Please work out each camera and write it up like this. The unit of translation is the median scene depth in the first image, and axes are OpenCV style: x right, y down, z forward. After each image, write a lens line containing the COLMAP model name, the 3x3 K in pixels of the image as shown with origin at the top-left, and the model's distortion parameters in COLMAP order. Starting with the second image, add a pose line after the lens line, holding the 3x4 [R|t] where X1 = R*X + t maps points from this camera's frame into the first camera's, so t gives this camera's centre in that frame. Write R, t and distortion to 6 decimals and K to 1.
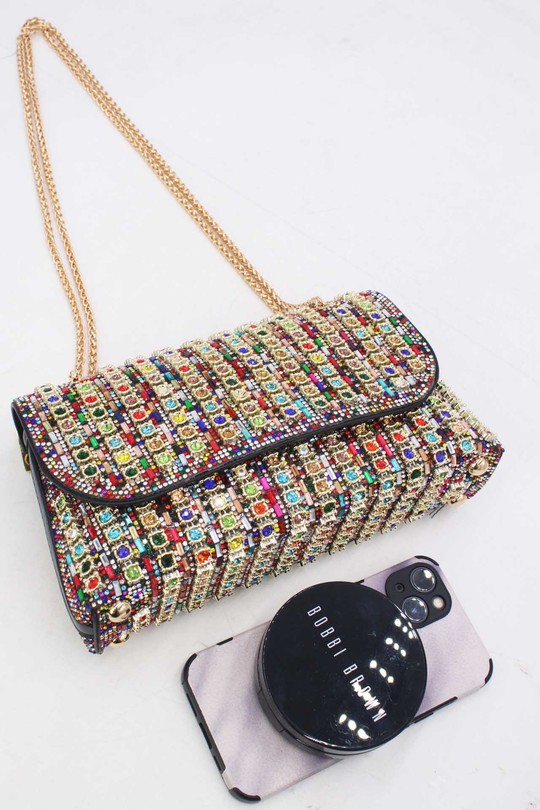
lens RADIAL K [[904.9, 0, 237.9], [0, 904.9, 404.2], [0, 0, 1]] dist [-0.122807, 0.002178]
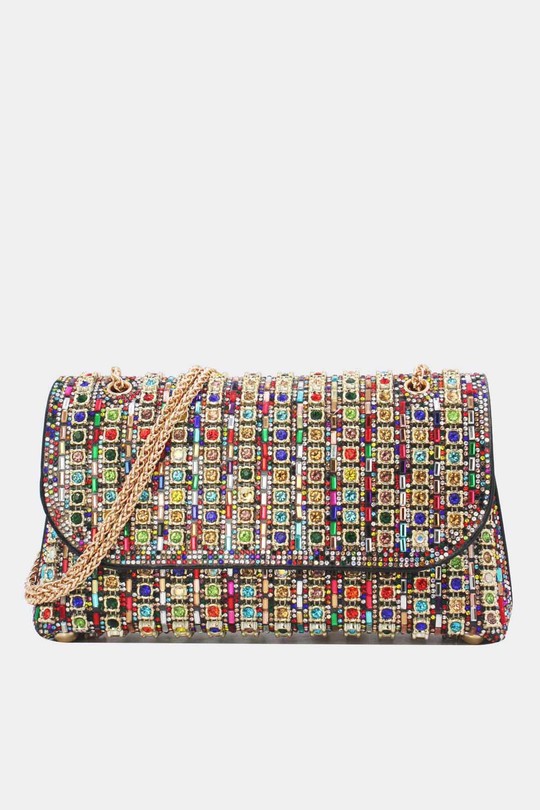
lens RADIAL K [[1385.9, 0, 270.0], [0, 1385.9, 405.0], [0, 0, 1]] dist [-0.063195, -0.062231]
pose [[0.880434, 0.429333, -0.201269, 0.294454], [-0.254906, 0.786468, 0.562575, -0.965559], [0.399824, -0.444006, 0.801873, -0.146031]]
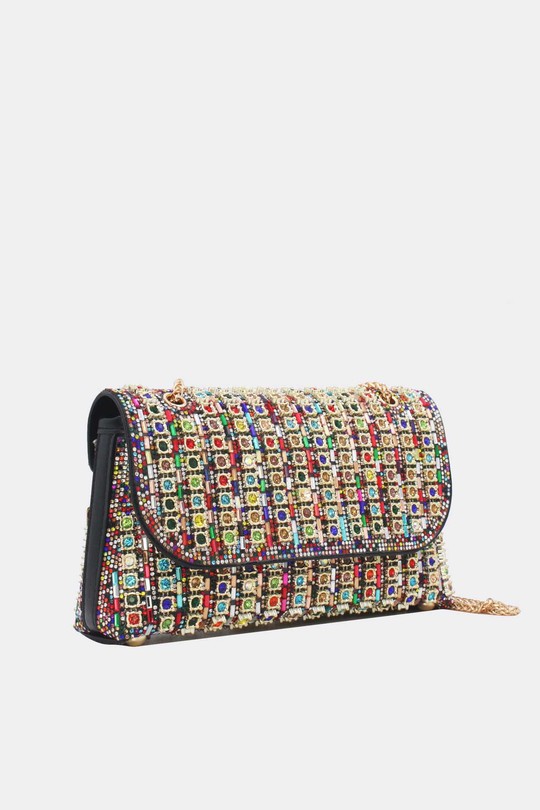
lens RADIAL K [[1385.9, 0, 270.0], [0, 1385.9, 405.0], [0, 0, 1]] dist [-0.063195, -0.062231]
pose [[0.809045, 0.430919, 0.399693, -0.782267], [-0.552590, 0.789355, 0.267512, -0.544881], [-0.200224, -0.437295, 0.876746, -0.439621]]
